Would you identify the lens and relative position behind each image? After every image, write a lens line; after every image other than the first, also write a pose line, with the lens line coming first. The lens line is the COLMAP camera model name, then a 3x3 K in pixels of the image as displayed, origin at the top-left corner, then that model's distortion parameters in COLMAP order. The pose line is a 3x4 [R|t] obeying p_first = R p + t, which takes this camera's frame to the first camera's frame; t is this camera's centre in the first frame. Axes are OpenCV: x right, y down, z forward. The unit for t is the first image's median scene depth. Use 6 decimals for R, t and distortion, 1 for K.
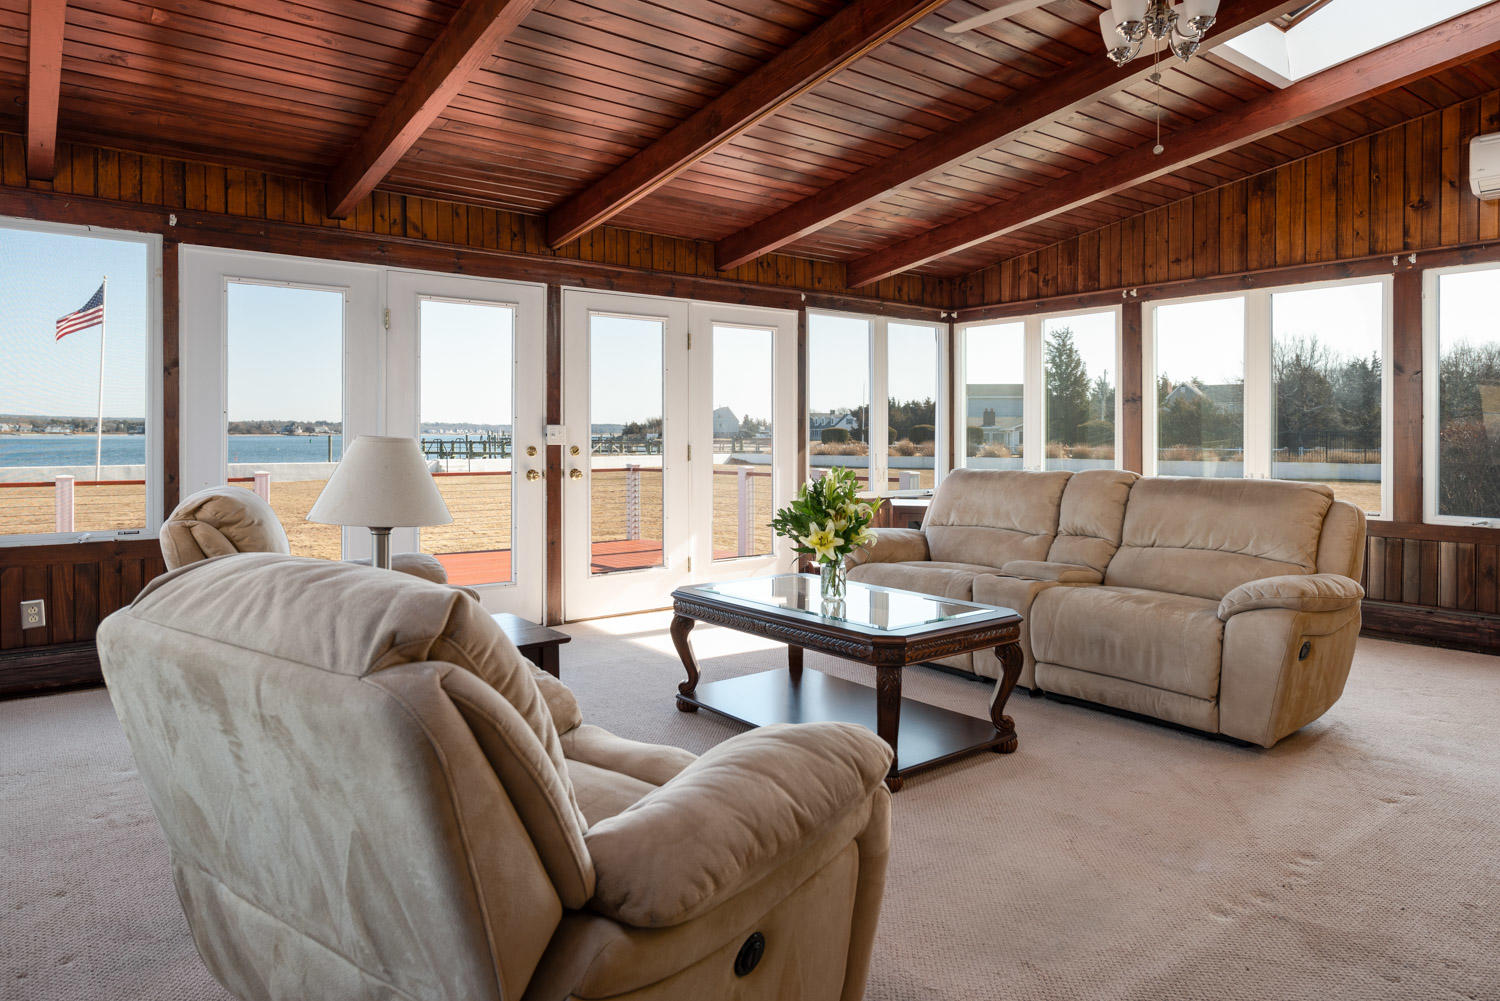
lens RADIAL K [[886.3, 0, 764.8], [0, 886.3, 441.8], [0, 0, 1]] dist [-0.008465, -0.000623]
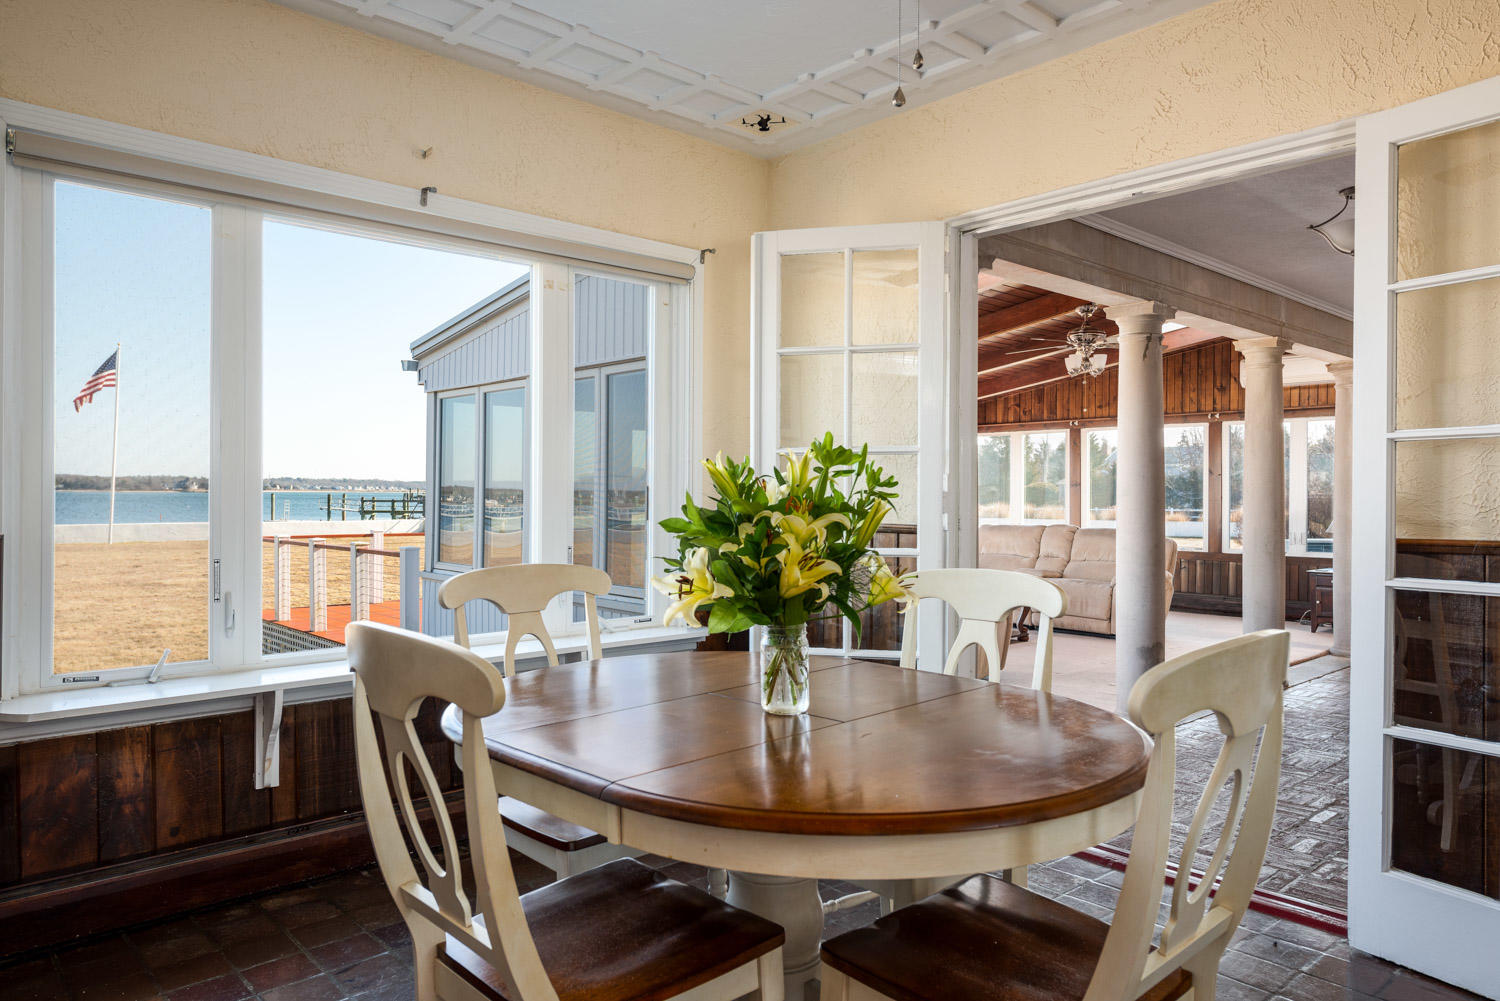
lens RADIAL K [[990.7, 0, 750.1], [0, 990.7, 501.4], [0, 0, 1]] dist [0.005124, 0.000243]
pose [[0.996902, 0.002806, 0.078609, -0.436577], [-0.002989, 0.999993, 0.002205, -0.021049], [-0.078602, -0.002433, 0.996903, -1.040309]]
